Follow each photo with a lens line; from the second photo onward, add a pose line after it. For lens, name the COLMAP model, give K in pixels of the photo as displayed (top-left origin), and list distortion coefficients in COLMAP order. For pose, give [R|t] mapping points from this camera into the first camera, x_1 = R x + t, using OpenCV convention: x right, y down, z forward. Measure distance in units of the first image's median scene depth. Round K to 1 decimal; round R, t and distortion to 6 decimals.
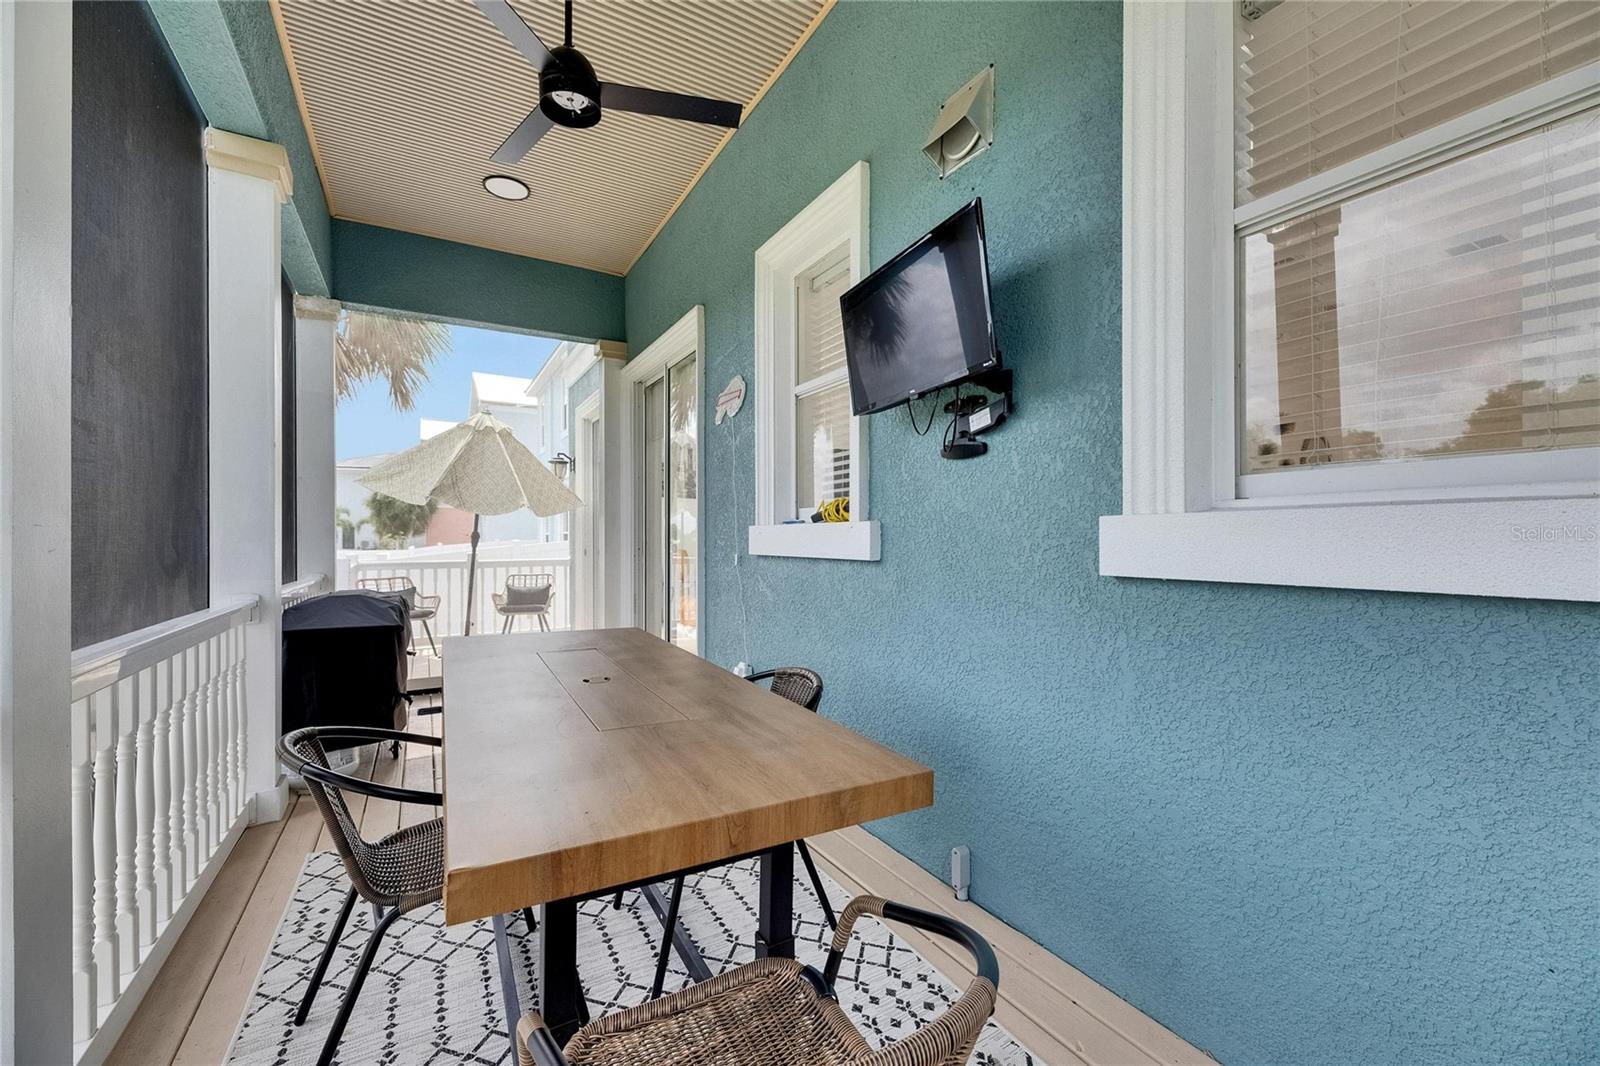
lens RADIAL K [[639.0, 0, 798.5], [0, 639.0, 539.2], [0, 0, 1]] dist [0.006892, -0.001815]
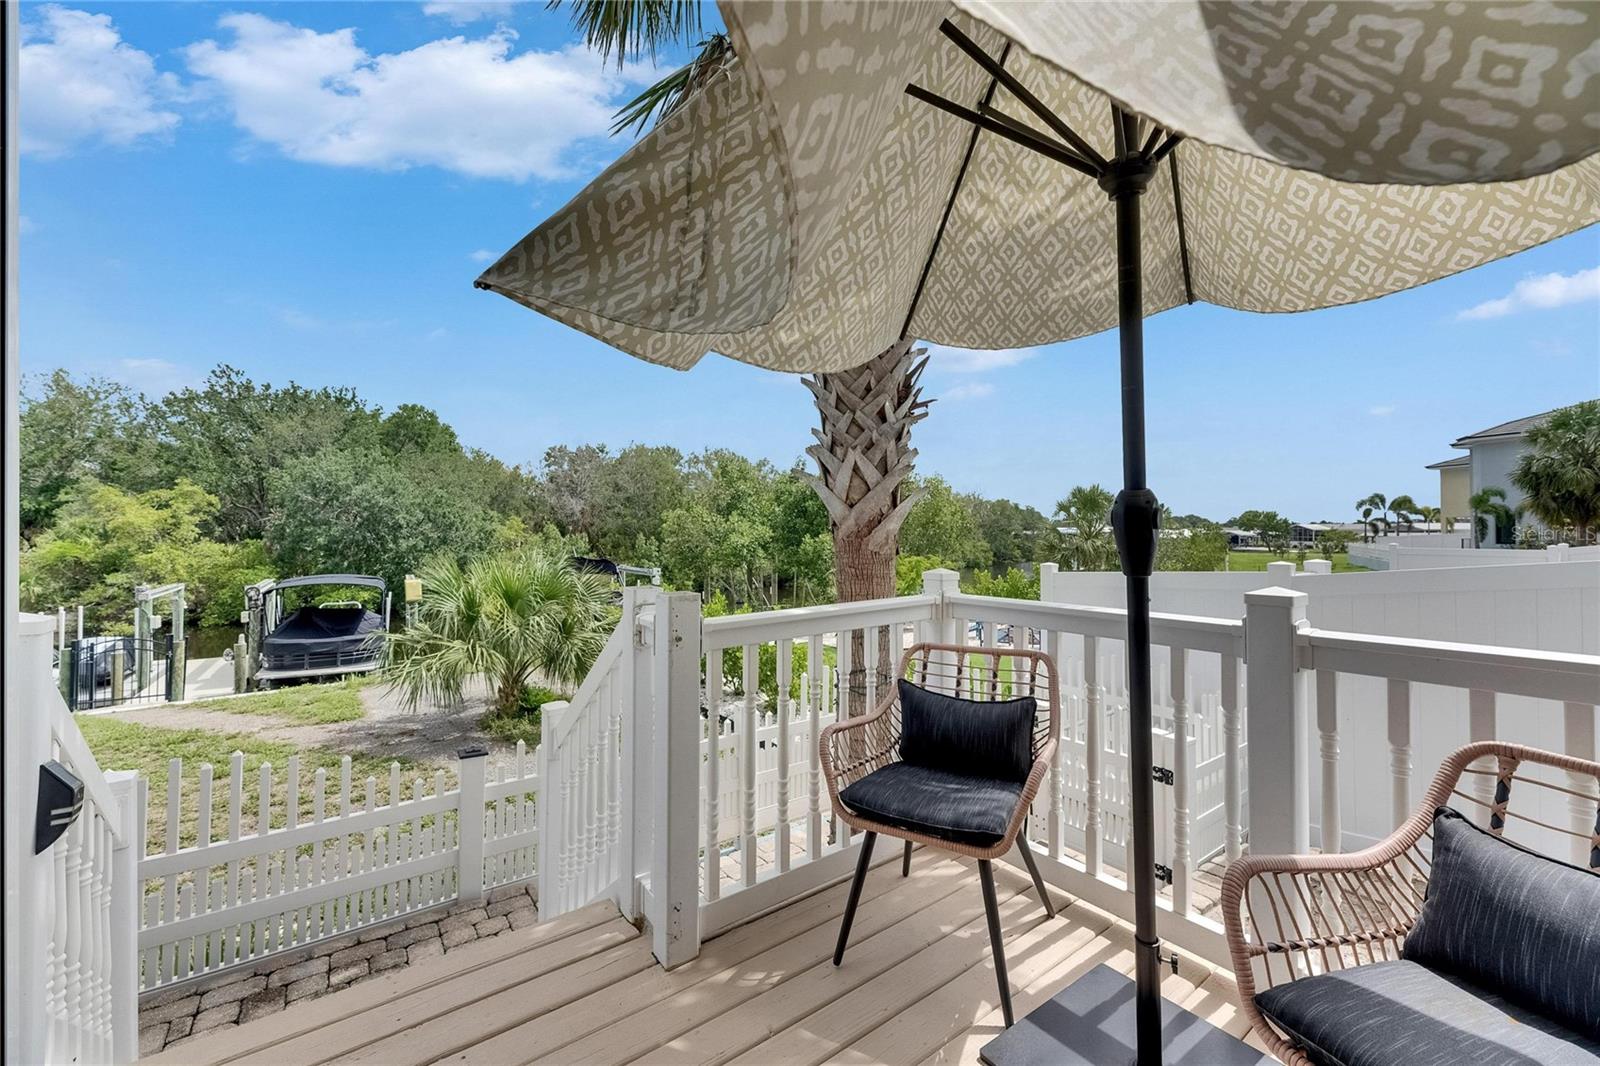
lens RADIAL K [[639.0, 0, 790.3], [0, 639.0, 528.5], [0, 0, 1]] dist [0.006892, -0.001815]
pose [[0.081599, -0.002618, -0.996662, -0.058007], [-0.002224, 0.999994, -0.002809, -0.000636], [0.996663, 0.002445, 0.081593, 0.160255]]
